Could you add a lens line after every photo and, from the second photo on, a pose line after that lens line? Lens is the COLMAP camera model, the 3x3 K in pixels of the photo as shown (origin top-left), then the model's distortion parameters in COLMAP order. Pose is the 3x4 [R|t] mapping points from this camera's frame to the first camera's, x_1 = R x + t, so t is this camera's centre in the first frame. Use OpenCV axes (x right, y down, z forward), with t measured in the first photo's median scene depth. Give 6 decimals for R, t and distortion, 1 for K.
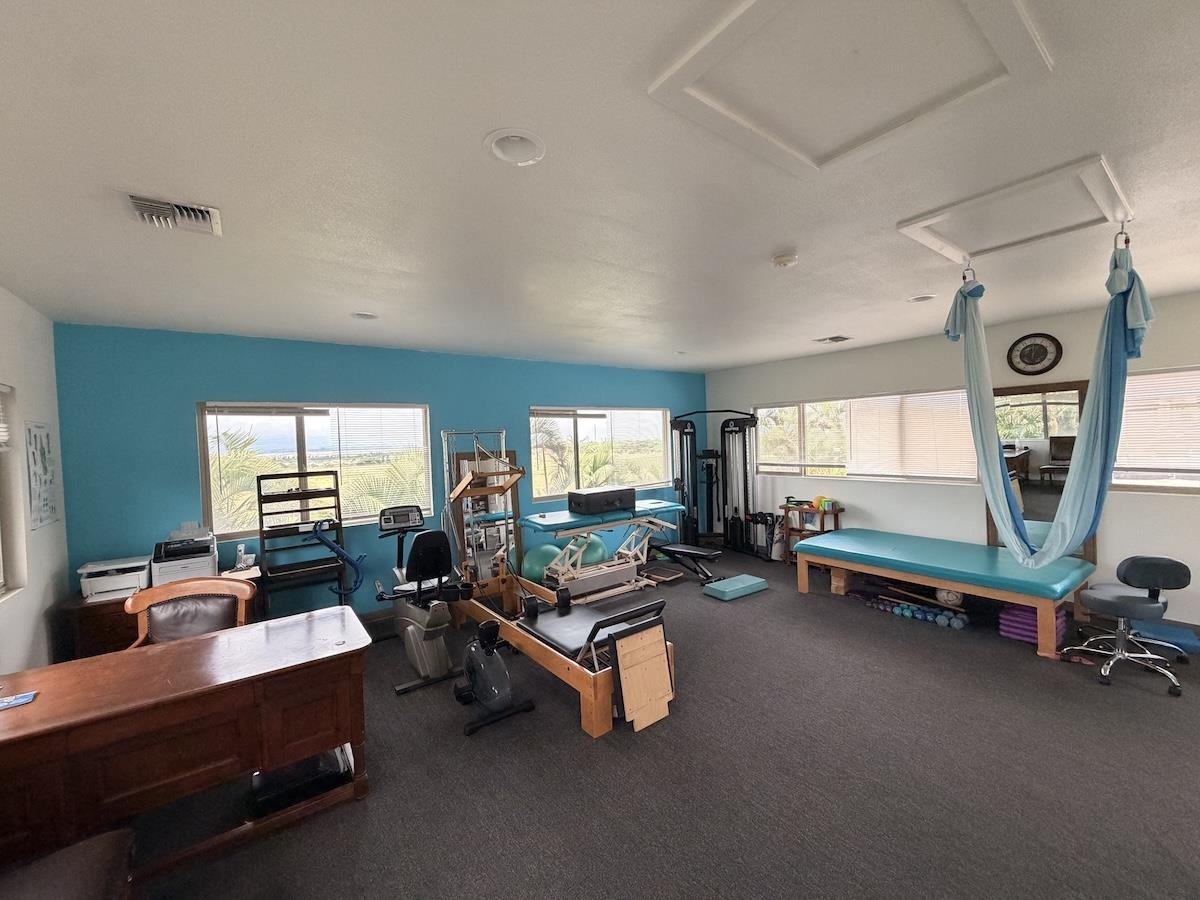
lens RADIAL K [[478.2, 0, 595.2], [0, 478.2, 451.1], [0, 0, 1]] dist [0.001217, -0.000514]
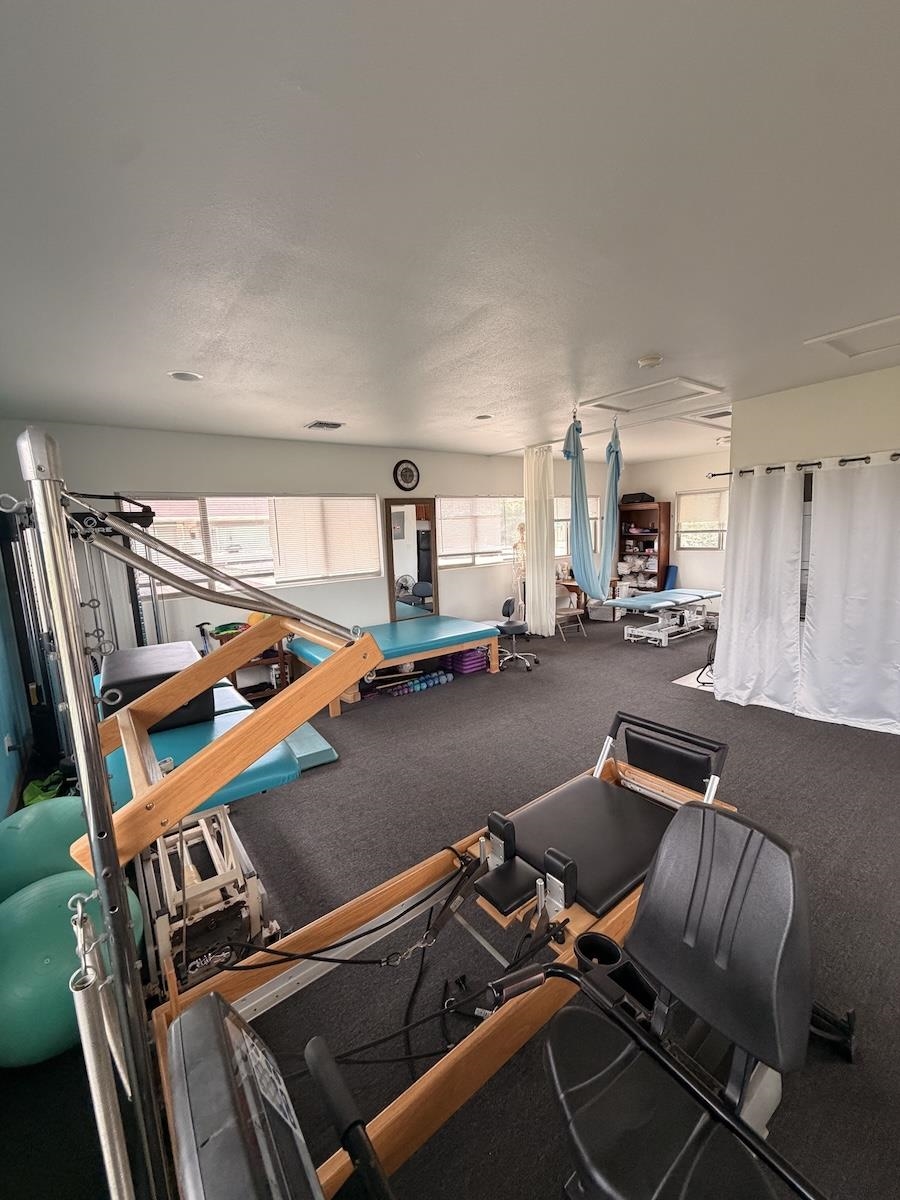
lens RADIAL K [[478.2, 0, 448.5], [0, 478.2, 595.2], [0, 0, 1]] dist [0.001217, -0.000514]
pose [[-0.008204, -0.106948, 0.994231, -0.467065], [0.067230, 0.991956, 0.107258, -0.002153], [-0.997704, 0.067722, -0.000947, 0.893265]]
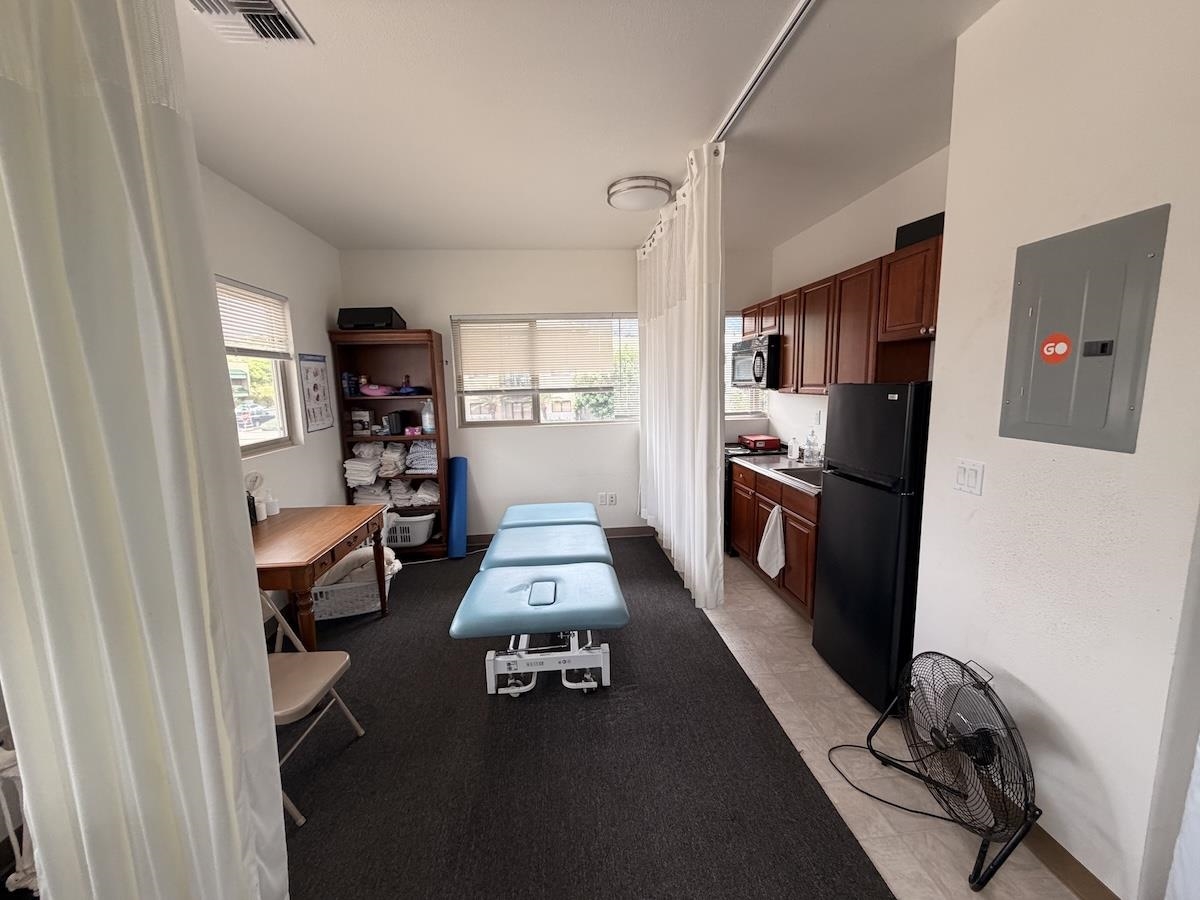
lens RADIAL K [[478.2, 0, 594.6], [0, 478.2, 450.2], [0, 0, 1]] dist [0.001217, -0.000514]
pose [[-0.850705, -0.018698, 0.525310, 0.649493], [0.065377, 0.987843, 0.141036, 0.009022], [-0.521562, 0.154323, -0.839141, 0.679133]]
